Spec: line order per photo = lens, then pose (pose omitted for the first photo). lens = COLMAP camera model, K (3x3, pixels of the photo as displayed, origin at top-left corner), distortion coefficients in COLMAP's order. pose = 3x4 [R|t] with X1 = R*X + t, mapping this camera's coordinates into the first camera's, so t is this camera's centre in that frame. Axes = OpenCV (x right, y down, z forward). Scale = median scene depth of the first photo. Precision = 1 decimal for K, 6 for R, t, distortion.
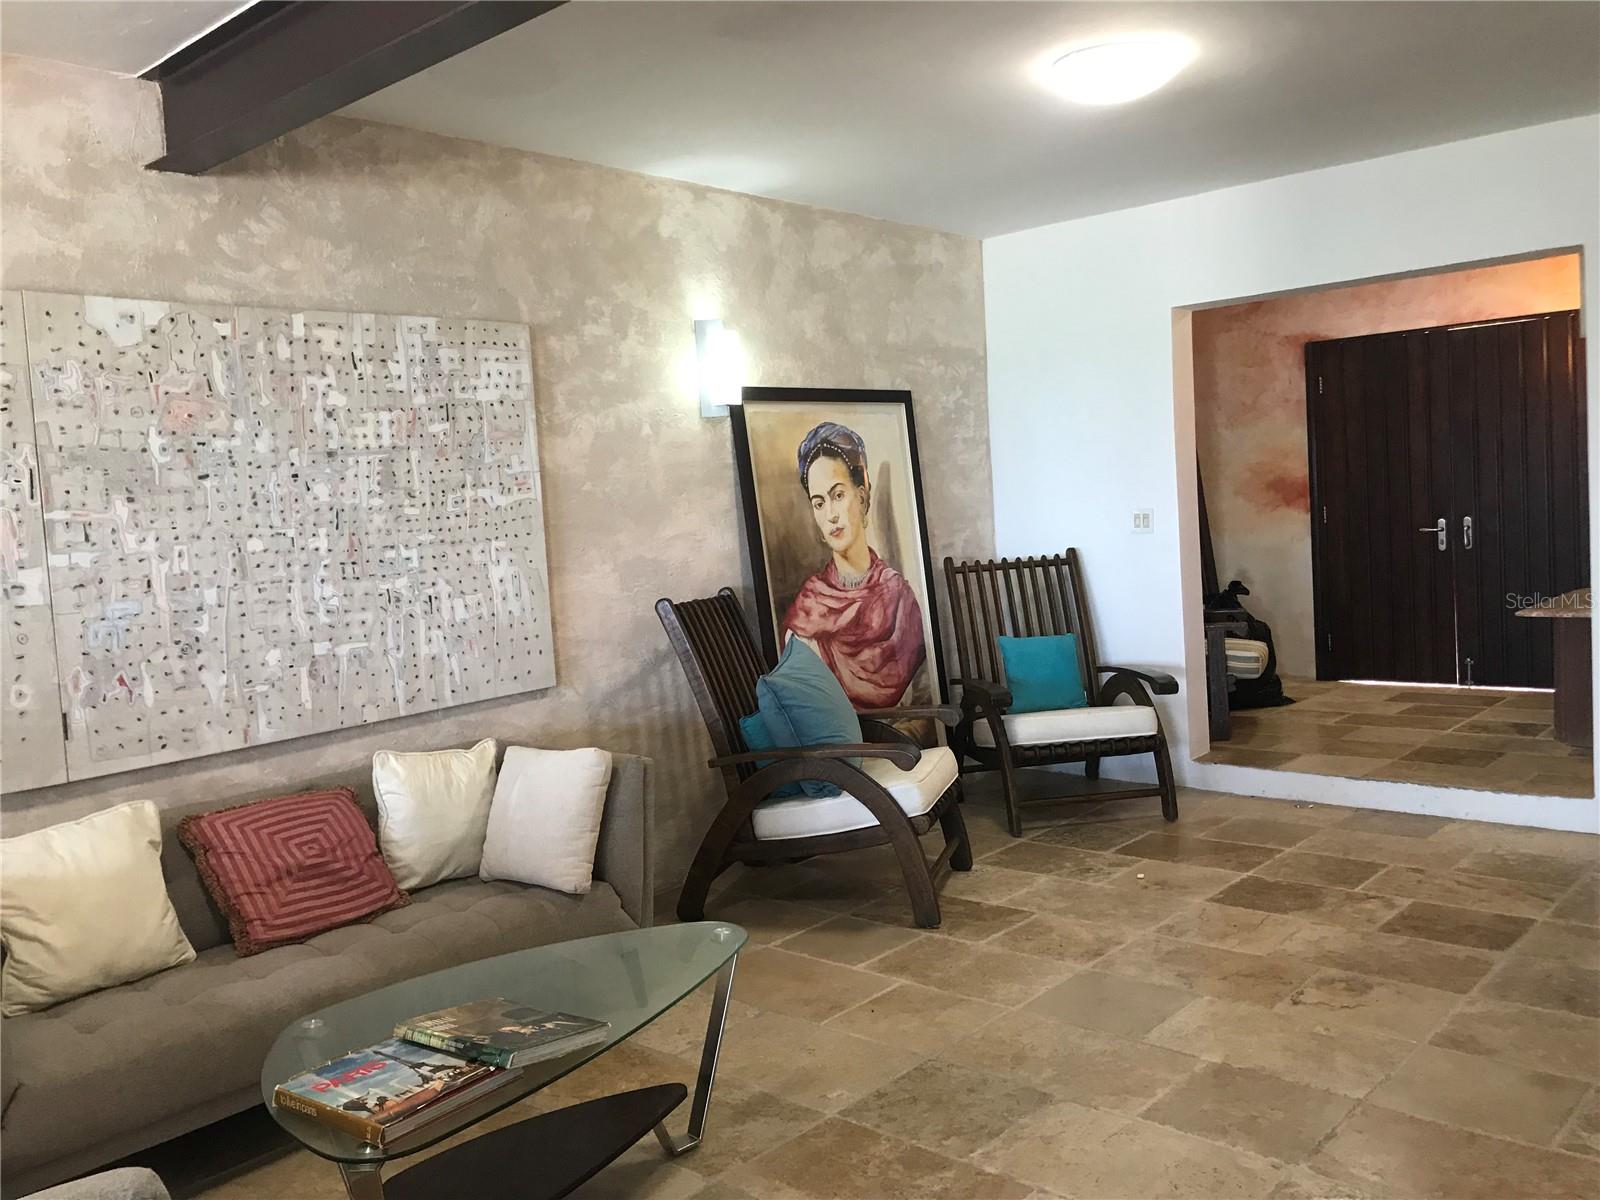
lens RADIAL K [[1320.6, 0, 792.5], [0, 1320.6, 574.1], [0, 0, 1]] dist [0.010431, 0.008916]
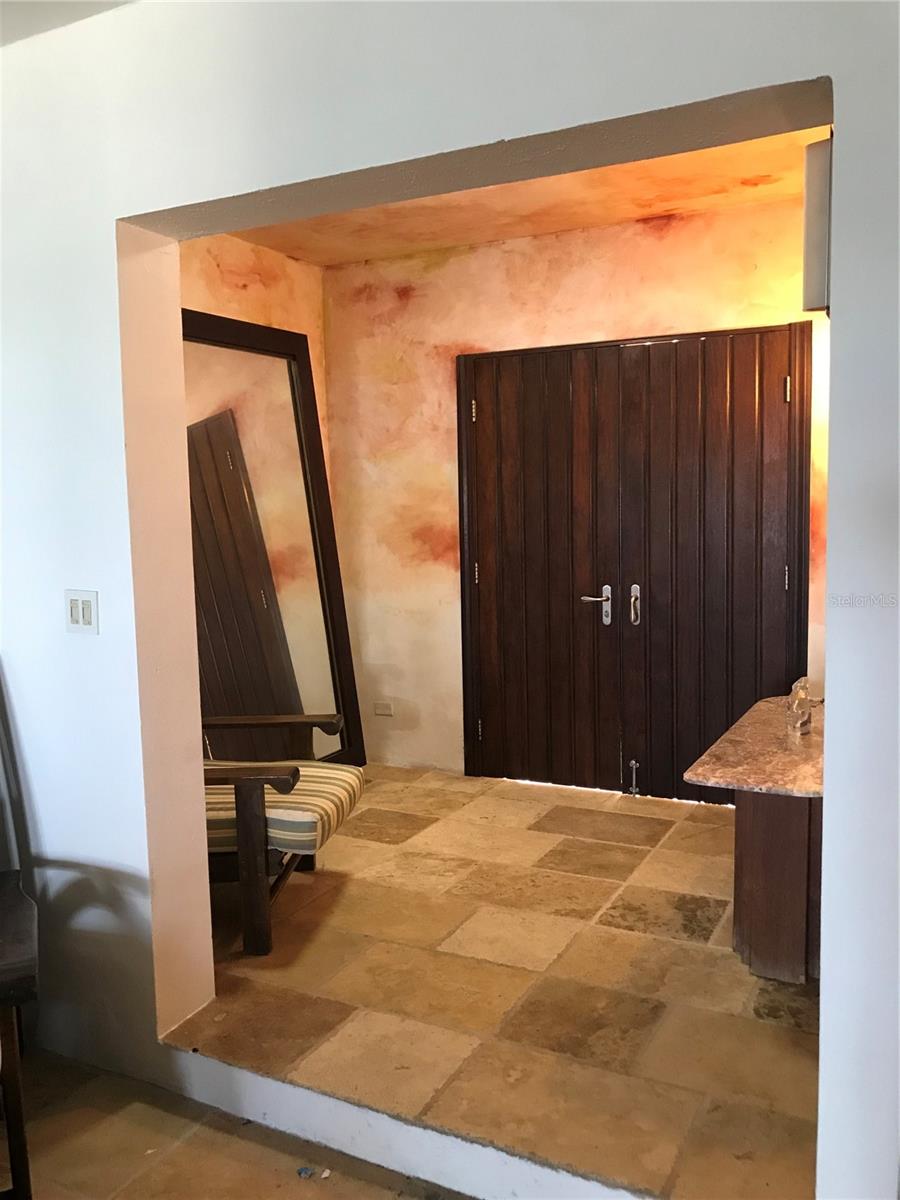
lens RADIAL K [[990.5, 0, 449.9], [0, 990.5, 600.9], [0, 0, 1]] dist [0.010431, 0.008916]
pose [[0.964888, 0.013830, 0.262296, 0.228601], [-0.022215, 0.999332, 0.029032, -0.045202], [-0.261719, -0.033840, 0.964551, 0.422473]]
